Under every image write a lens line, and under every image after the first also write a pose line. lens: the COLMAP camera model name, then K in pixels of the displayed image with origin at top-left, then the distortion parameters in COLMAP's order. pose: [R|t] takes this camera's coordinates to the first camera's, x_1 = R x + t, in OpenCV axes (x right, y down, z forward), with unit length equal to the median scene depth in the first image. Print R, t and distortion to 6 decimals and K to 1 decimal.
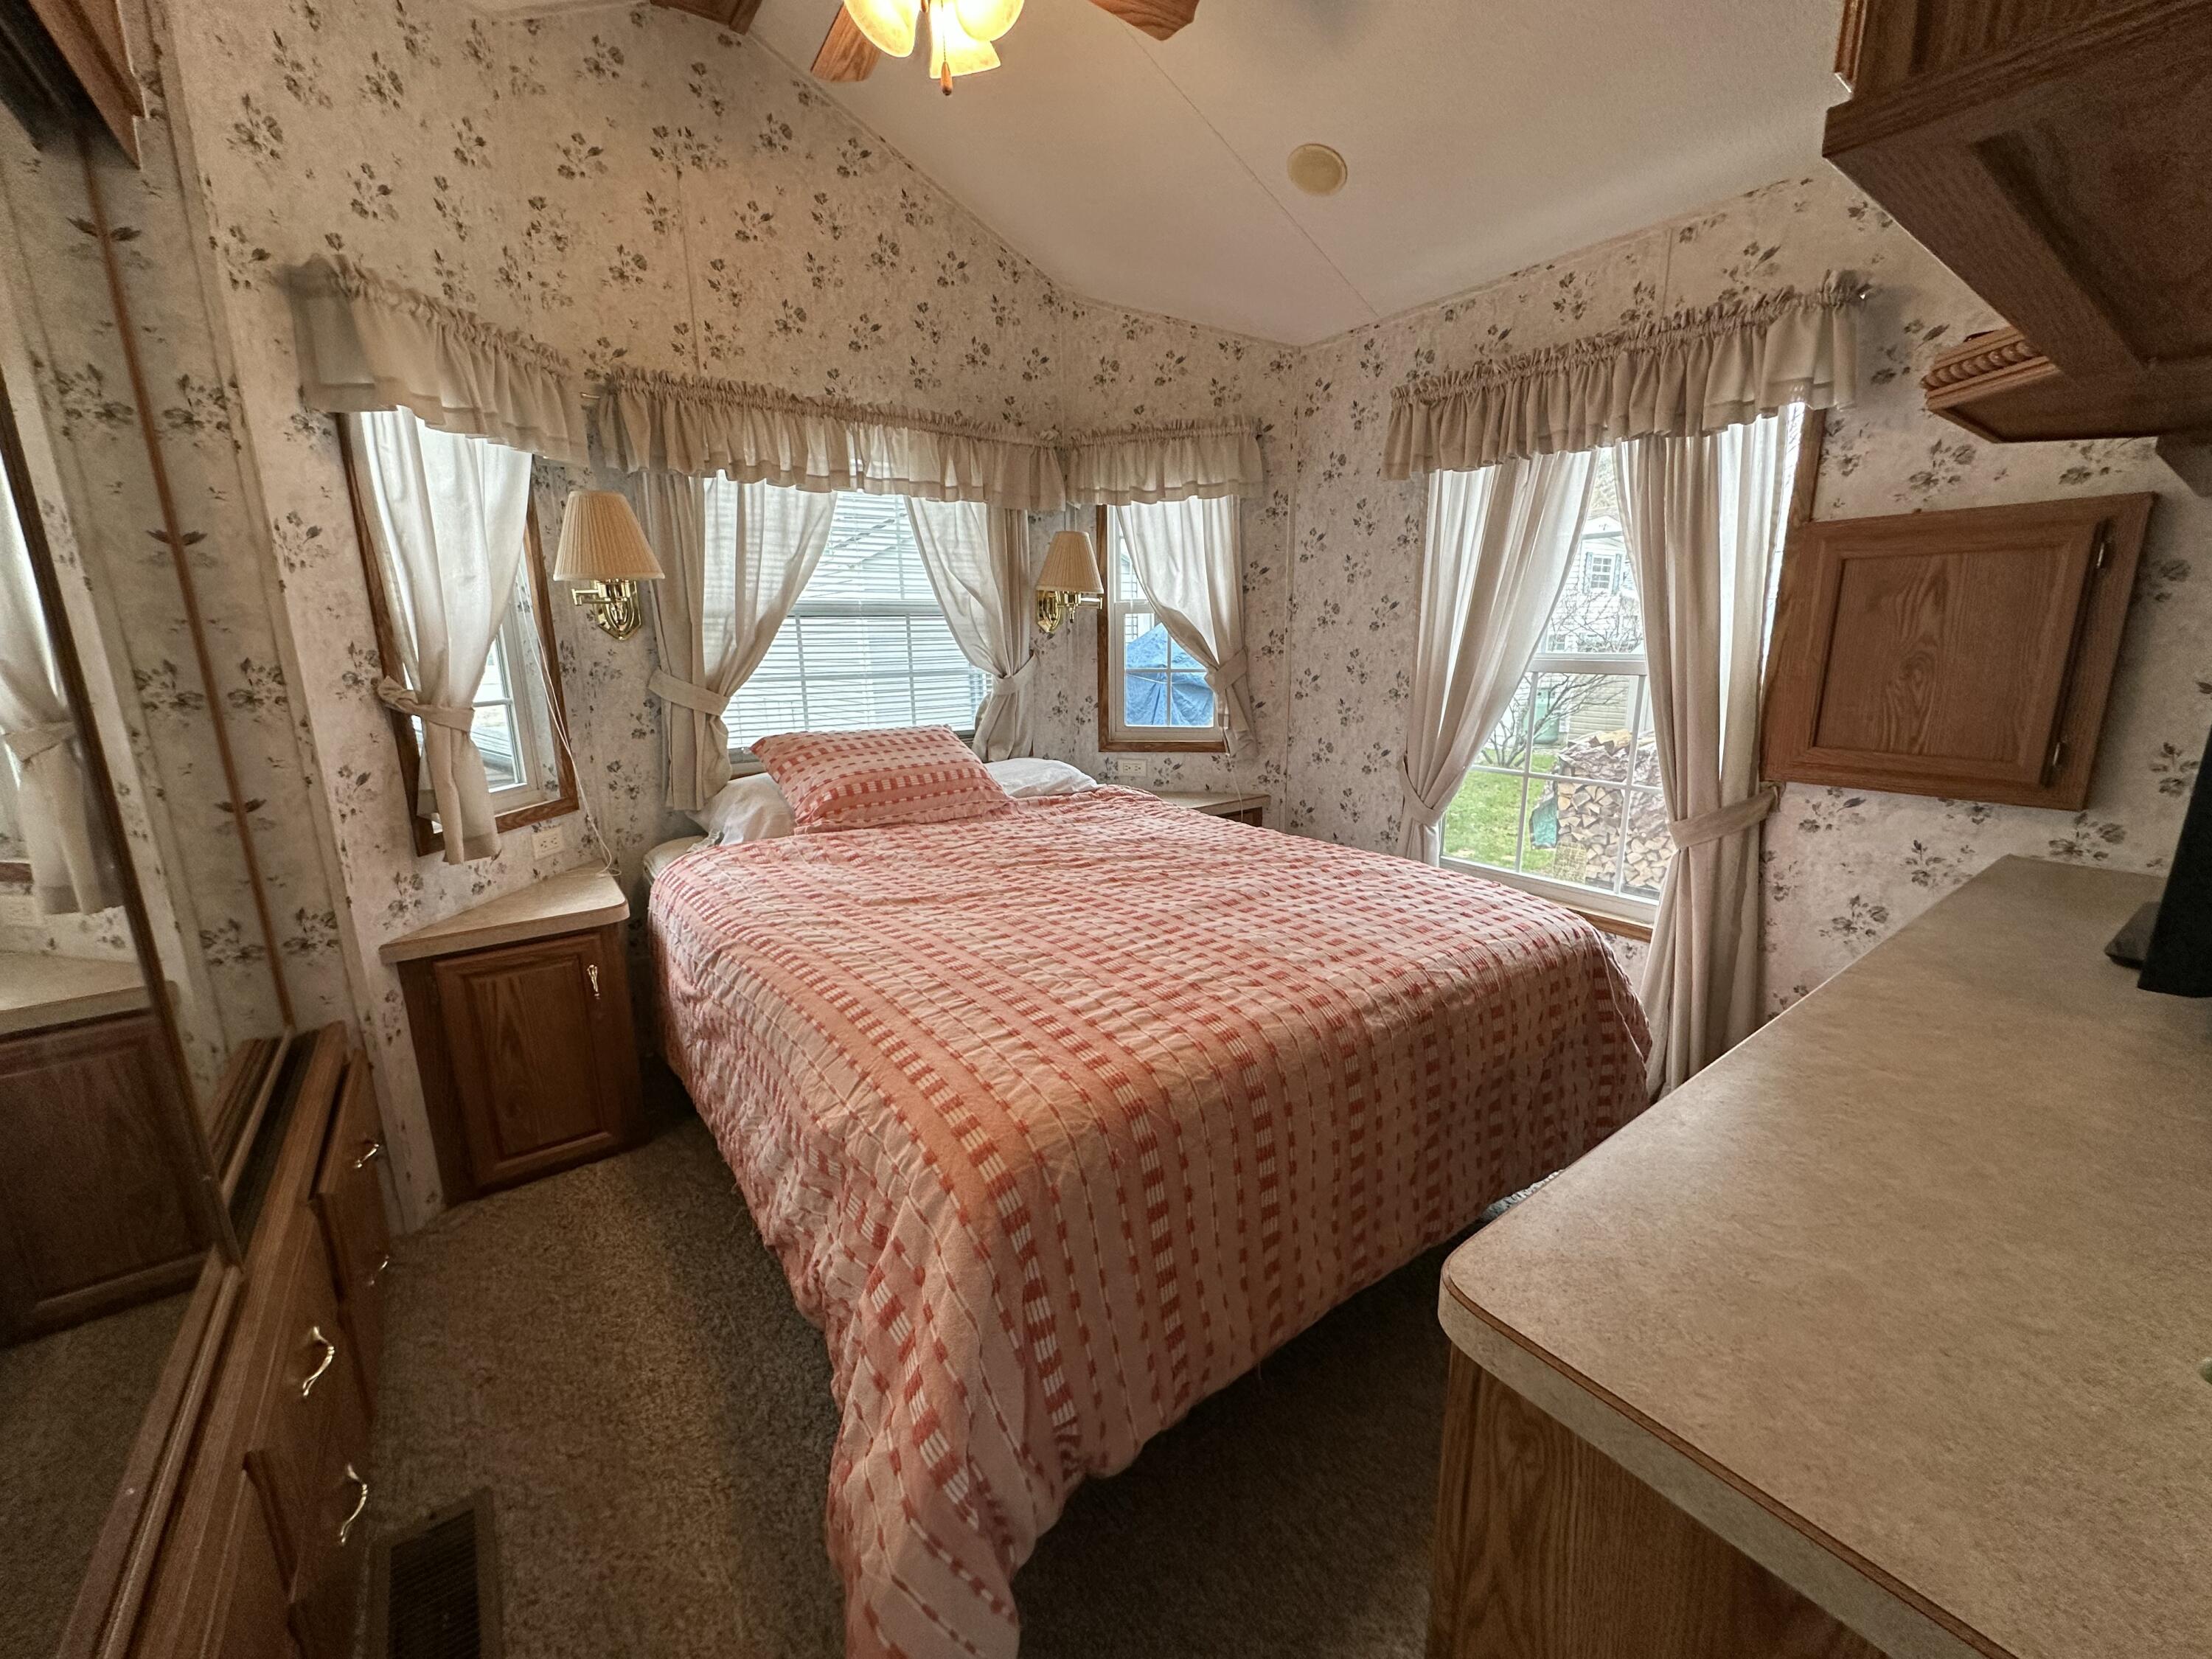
lens RADIAL K [[883.1, 0, 1109.0], [0, 883.1, 827.3], [0, 0, 1]] dist [-0.000207, 0.000042]
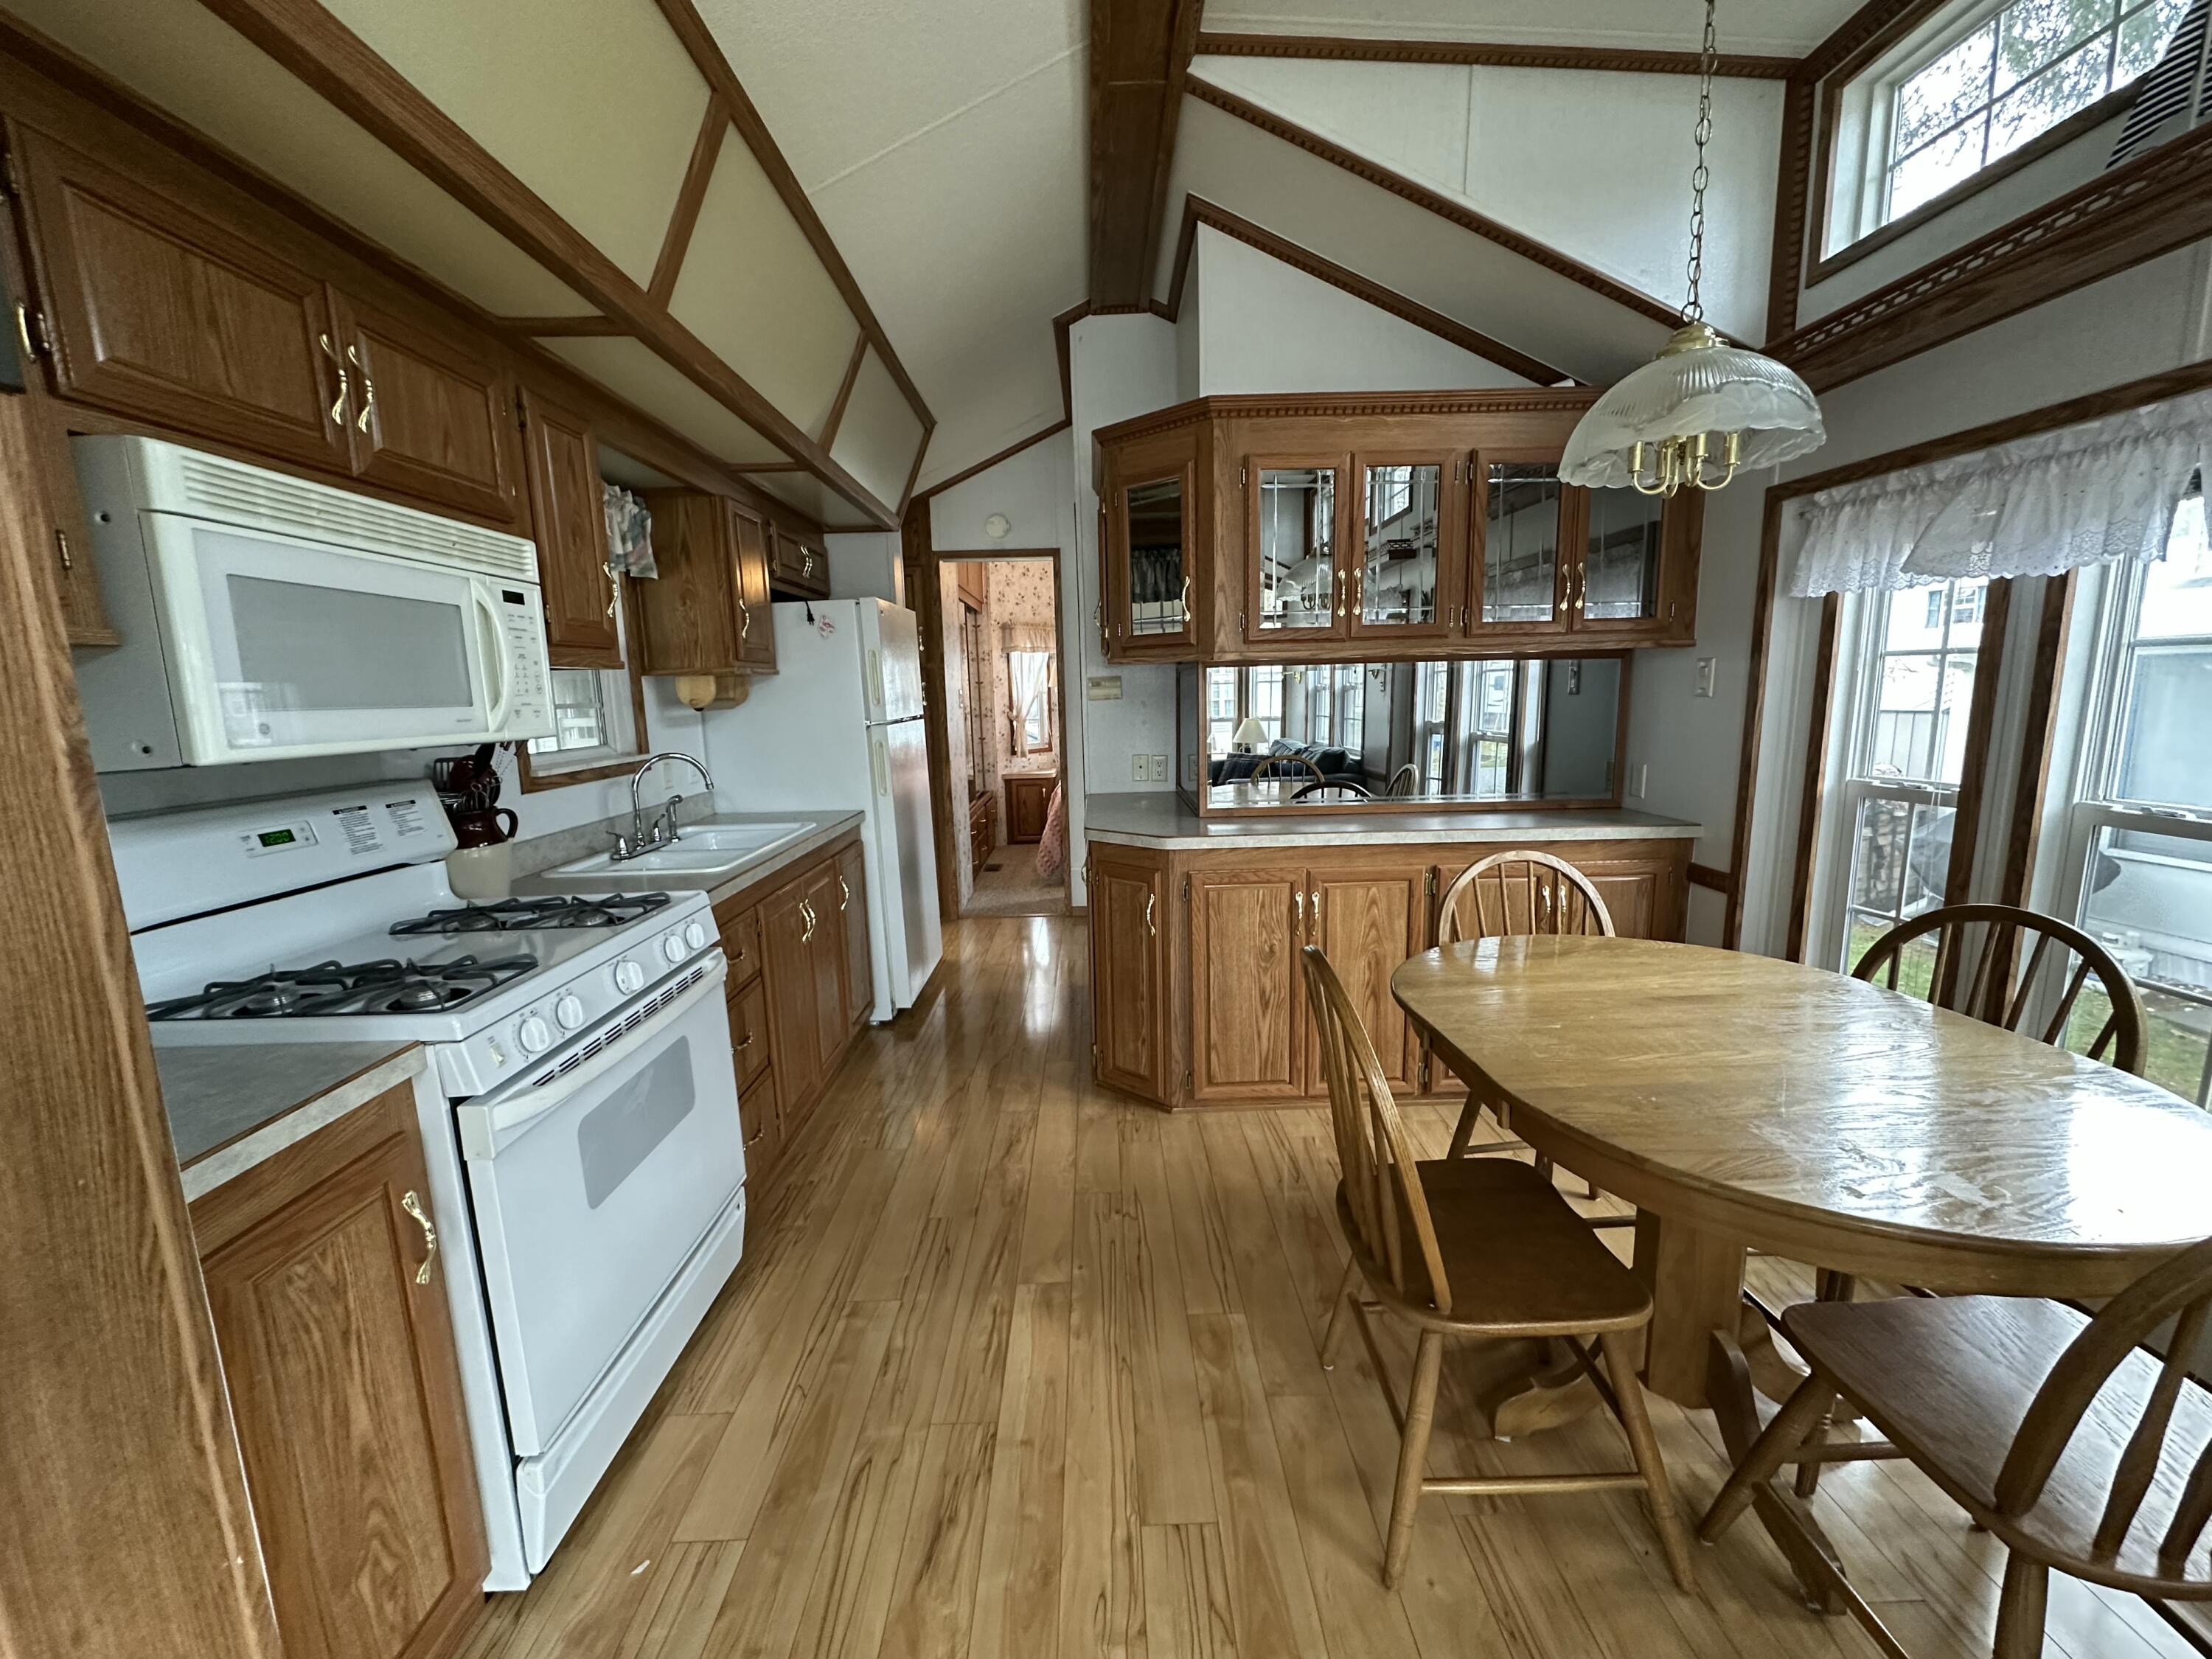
lens RADIAL K [[883.1, 0, 1106.2], [0, 883.1, 833.6], [0, 0, 1]] dist [-0.000207, 0.000042]
pose [[0.812366, 0.084790, -0.576951, 2.137854], [-0.111371, 0.993721, -0.010774, 0.423127], [0.572414, 0.073008, 0.816708, -2.245281]]
